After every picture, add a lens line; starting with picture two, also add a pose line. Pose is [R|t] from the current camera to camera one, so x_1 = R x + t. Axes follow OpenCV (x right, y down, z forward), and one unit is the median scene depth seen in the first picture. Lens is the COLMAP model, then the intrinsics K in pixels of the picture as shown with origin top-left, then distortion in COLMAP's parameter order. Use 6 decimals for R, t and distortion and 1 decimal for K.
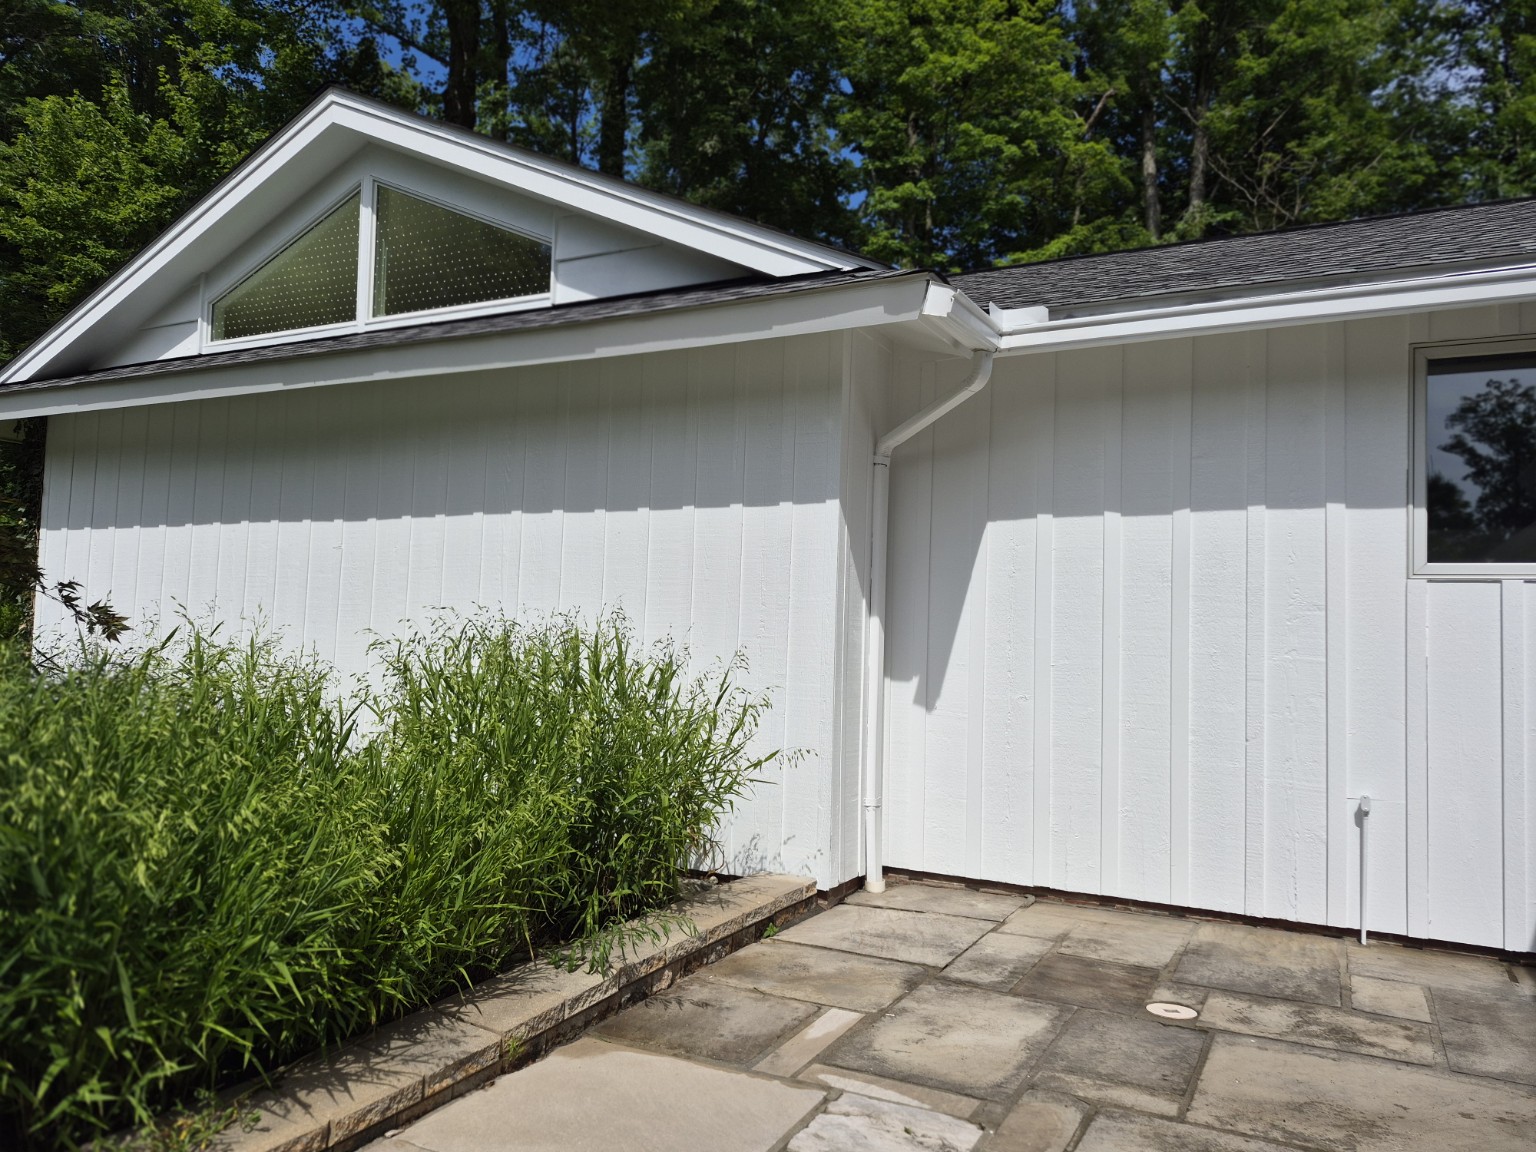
lens RADIAL K [[1064.8, 0, 768.0], [0, 1064.8, 576.0], [0, 0, 1]] dist [0.035210, 0.000572]
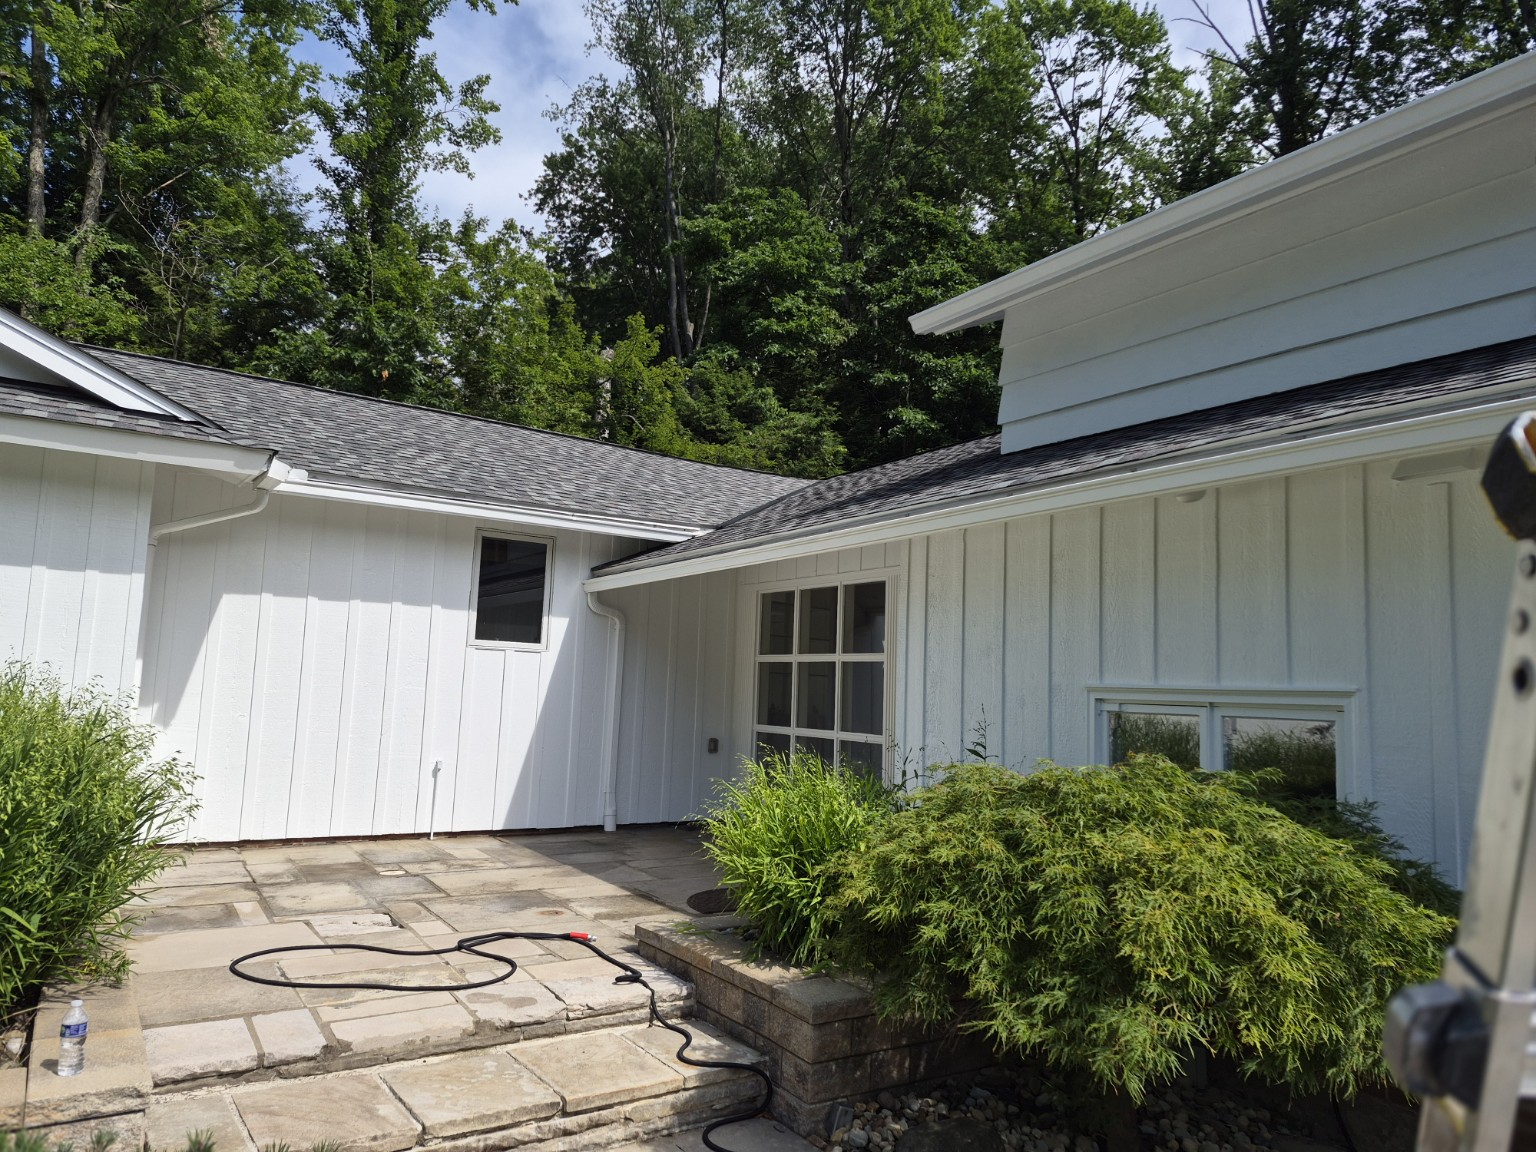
lens RADIAL K [[1064.8, 0, 768.0], [0, 1064.8, 576.0], [0, 0, 1]] dist [0.035210, 0.000572]
pose [[0.508042, 0.088734, 0.856749, -0.725208], [-0.073597, 0.995514, -0.059464, -0.046378], [-0.858182, -0.032844, 0.512294, -0.411707]]
